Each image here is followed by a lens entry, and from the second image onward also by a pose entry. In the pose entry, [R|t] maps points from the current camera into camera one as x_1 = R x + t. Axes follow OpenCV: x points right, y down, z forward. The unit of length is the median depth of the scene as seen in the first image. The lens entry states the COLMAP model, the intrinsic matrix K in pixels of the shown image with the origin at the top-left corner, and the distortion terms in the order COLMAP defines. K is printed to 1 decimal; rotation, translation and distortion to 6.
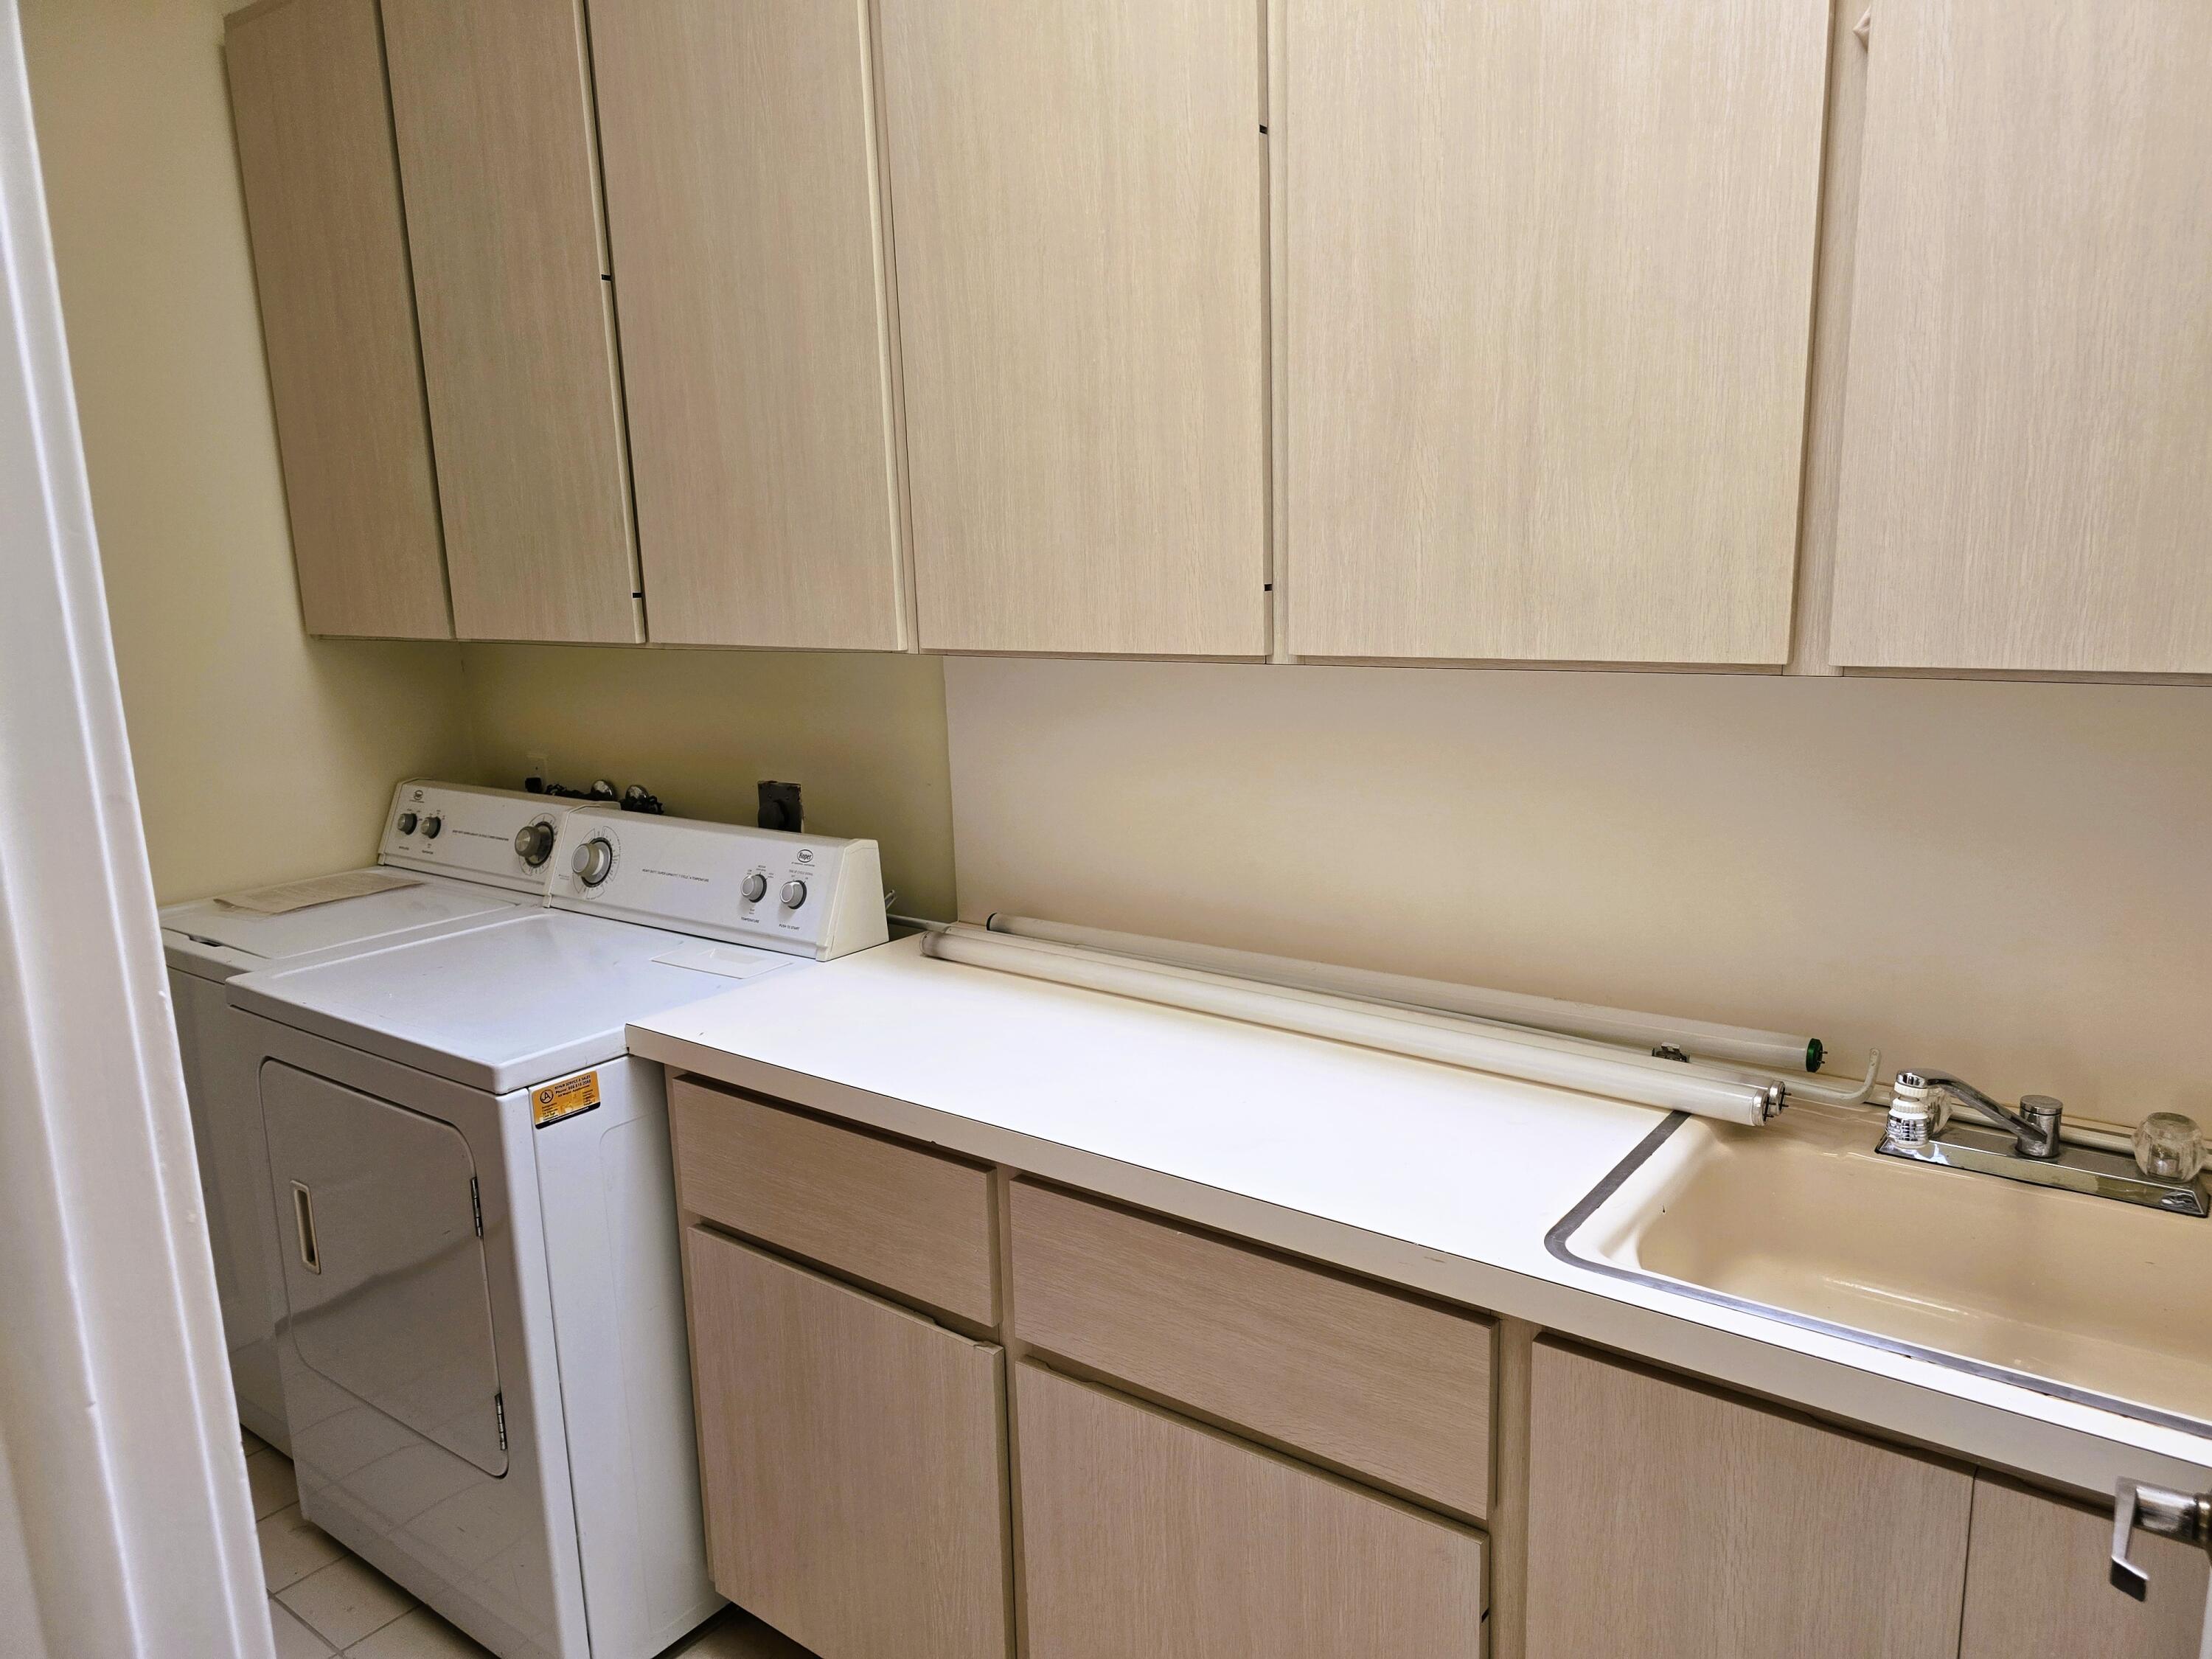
lens RADIAL K [[1510.5, 0, 1098.7], [0, 1510.5, 855.1], [0, 0, 1]] dist [0.090333, -0.082883]
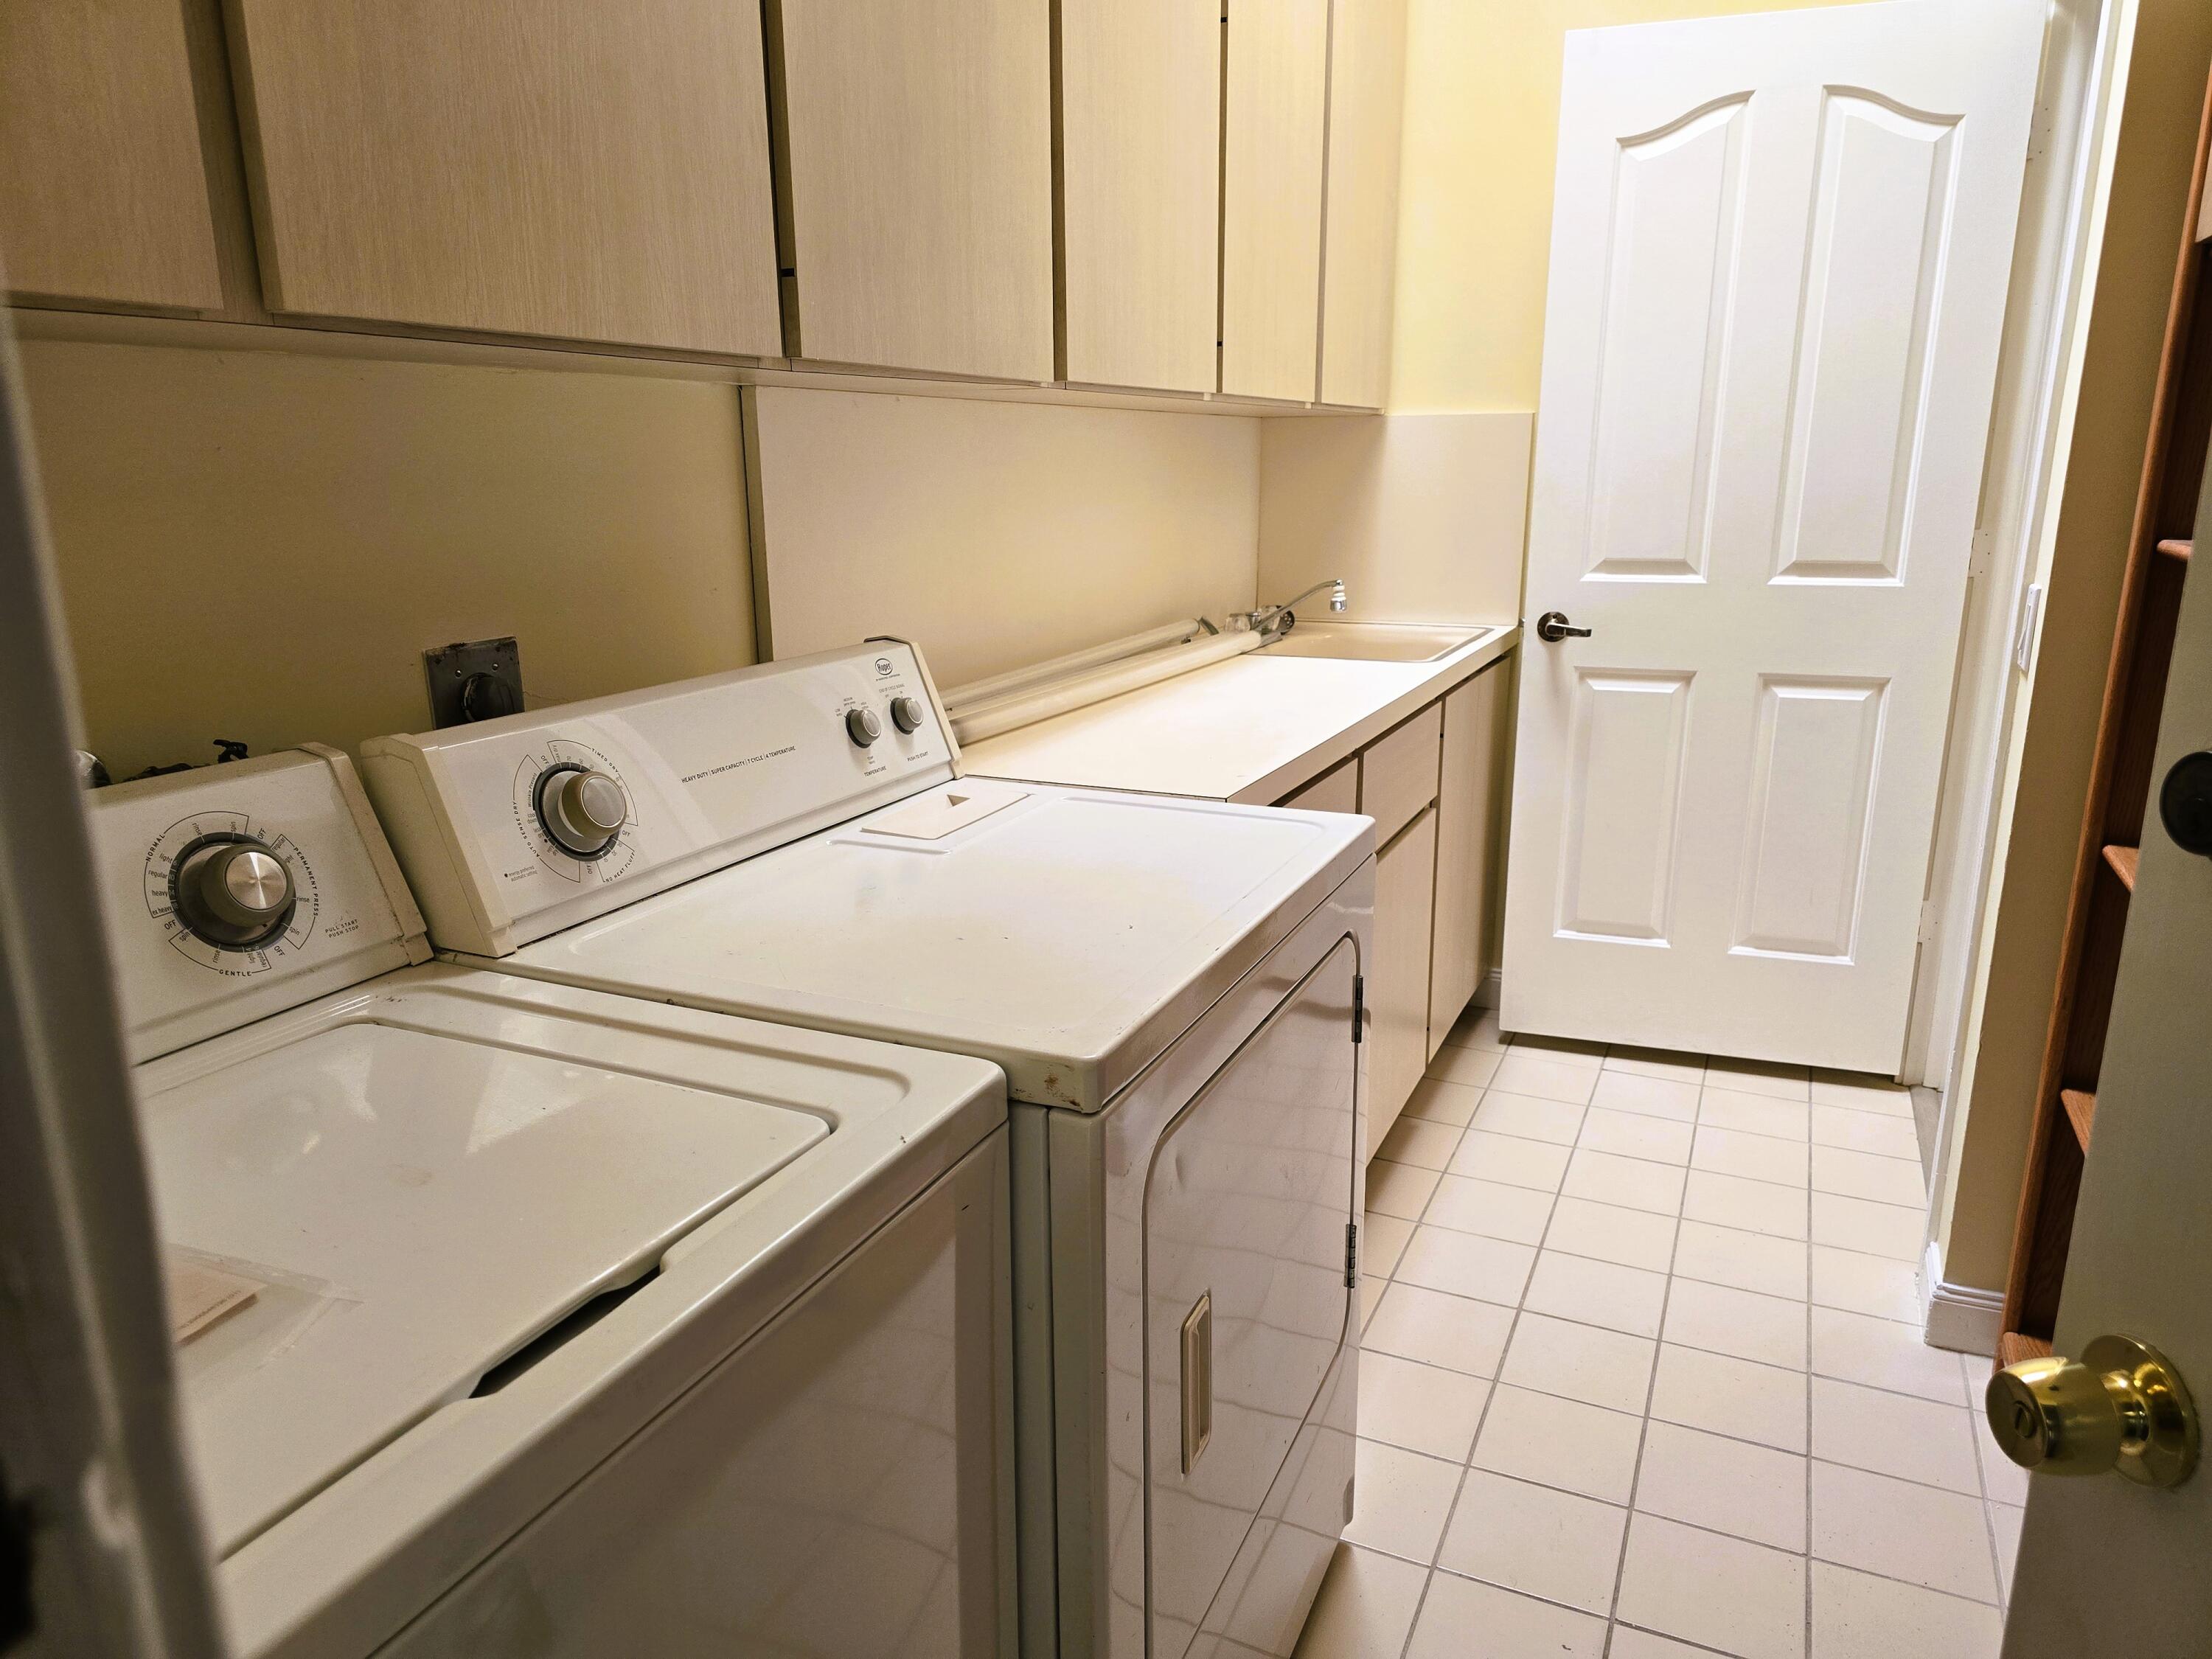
lens RADIAL K [[1510.5, 0, 1098.7], [0, 1510.5, 855.1], [0, 0, 1]] dist [0.090333, -0.082883]
pose [[-0.230260, -0.214171, 0.949269, -0.828279], [0.208695, 0.941916, 0.263135, -0.075619], [-0.950487, 0.258697, -0.172189, 0.913421]]
